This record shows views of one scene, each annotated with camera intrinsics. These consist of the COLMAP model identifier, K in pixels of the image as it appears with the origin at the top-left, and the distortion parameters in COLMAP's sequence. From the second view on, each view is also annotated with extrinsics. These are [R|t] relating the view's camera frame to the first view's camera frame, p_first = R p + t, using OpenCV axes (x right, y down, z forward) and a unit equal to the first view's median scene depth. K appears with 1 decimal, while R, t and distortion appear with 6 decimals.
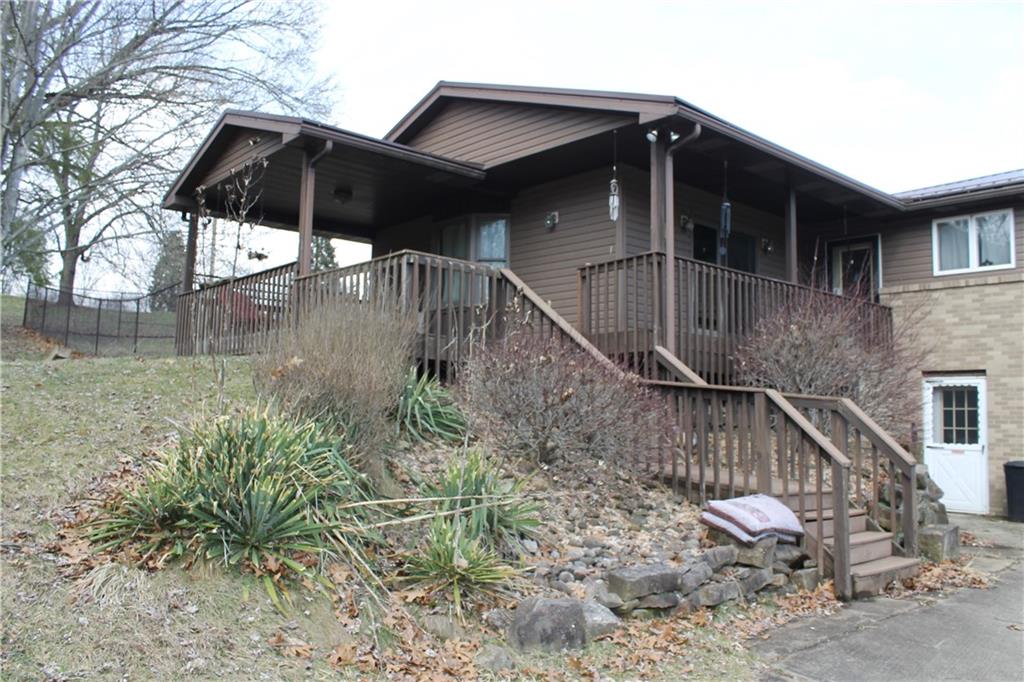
lens RADIAL K [[855.2, 0, 514.3], [0, 855.2, 353.1], [0, 0, 1]] dist [-0.184121, 0.178998]
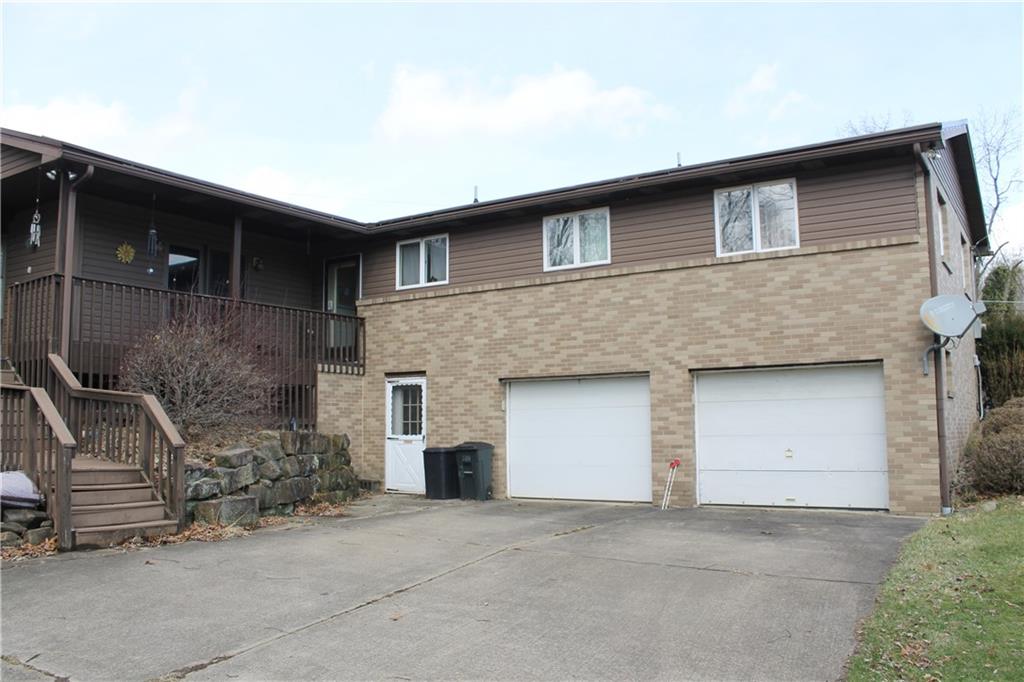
lens RADIAL K [[855.2, 0, 514.3], [0, 855.2, 353.1], [0, 0, 1]] dist [-0.184121, 0.178998]
pose [[0.964734, -0.010579, 0.263014, 0.375234], [0.013112, 0.999883, -0.007877, 0.006213], [-0.262900, 0.011047, 0.964760, -0.205777]]
